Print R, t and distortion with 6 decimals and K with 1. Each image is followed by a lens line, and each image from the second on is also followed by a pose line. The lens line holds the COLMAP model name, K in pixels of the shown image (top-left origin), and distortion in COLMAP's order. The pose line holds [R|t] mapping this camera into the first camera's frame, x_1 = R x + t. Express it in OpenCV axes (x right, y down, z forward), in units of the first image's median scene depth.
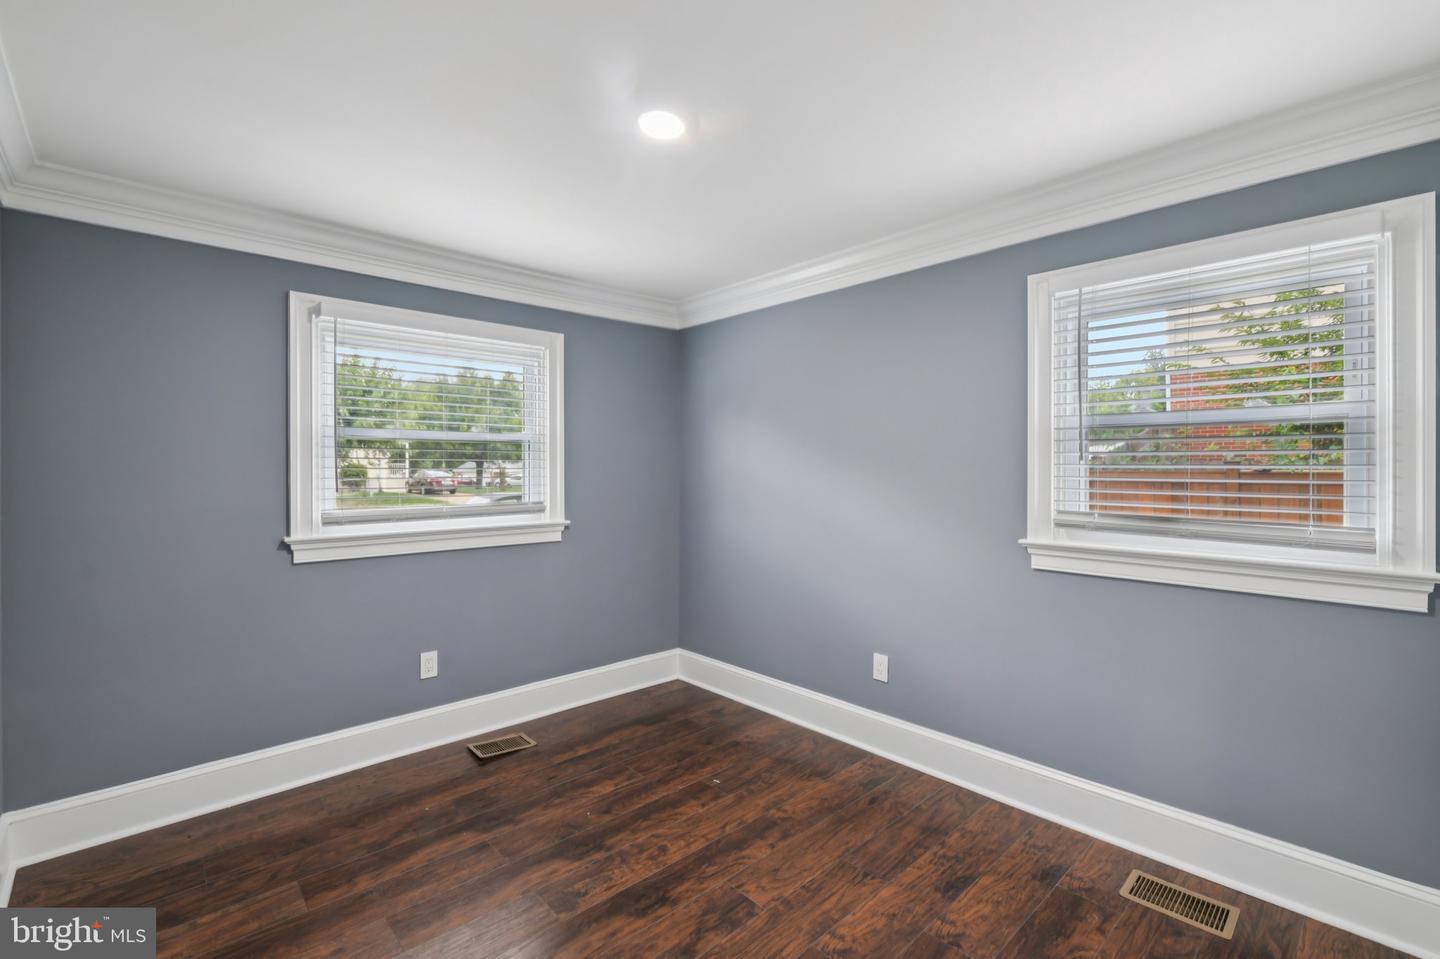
lens RADIAL K [[623.2, 0, 705.1], [0, 623.2, 471.1], [0, 0, 1]] dist [-0.000323, -0.001053]
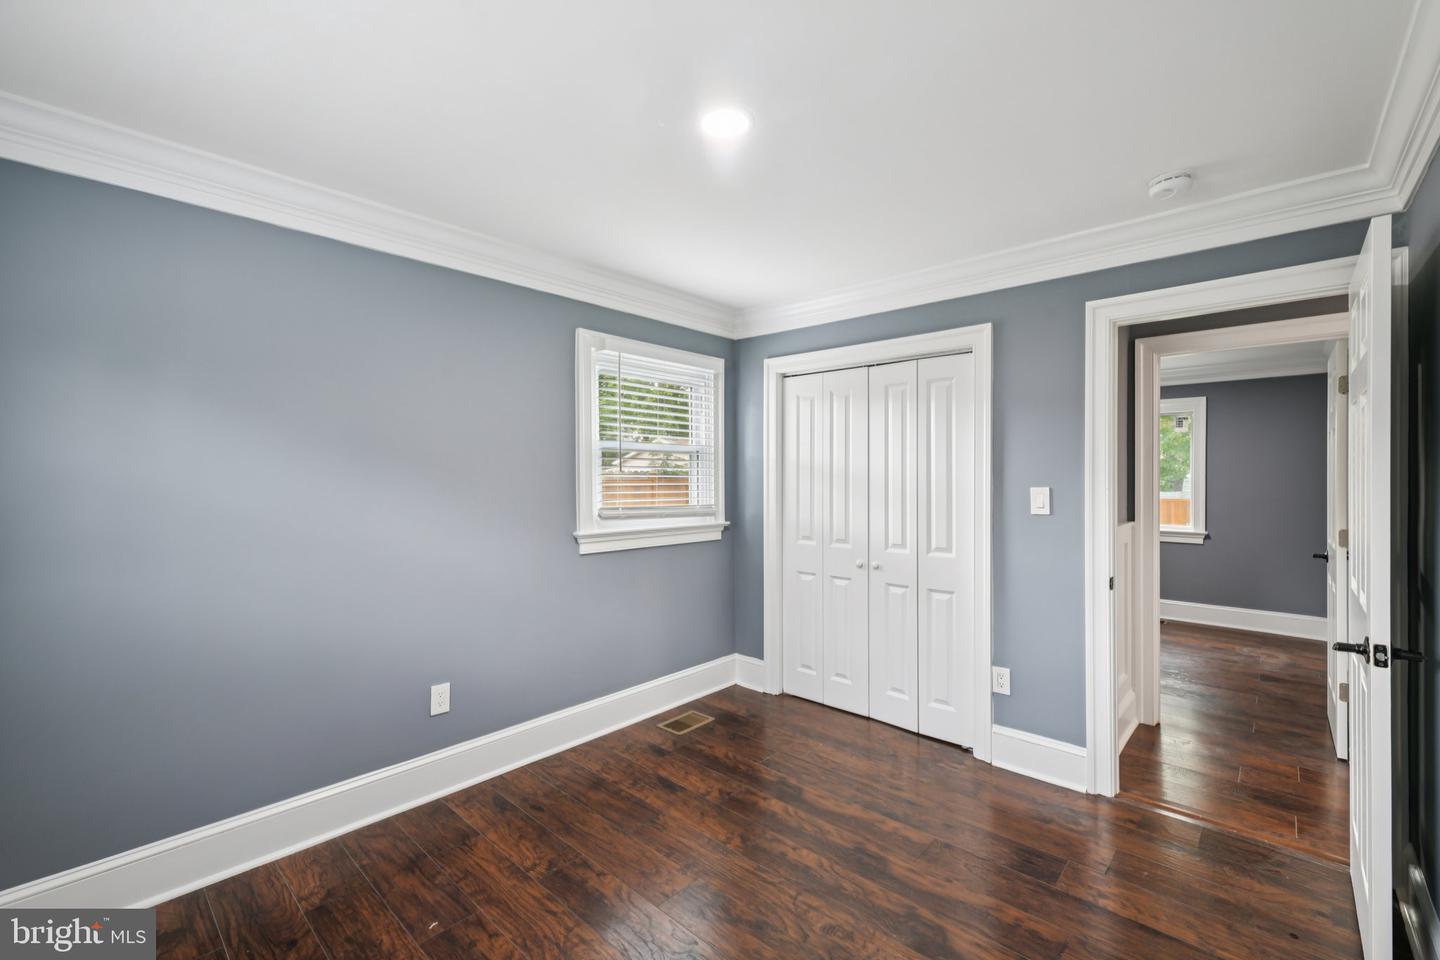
lens RADIAL K [[623.2, 0, 708.7], [0, 623.2, 478.1], [0, 0, 1]] dist [-0.000323, -0.001053]
pose [[-0.077829, -0.003384, 0.996961, -0.788703], [0.003493, 0.999987, 0.003667, -0.005096], [-0.996961, 0.003768, -0.077816, 0.841259]]
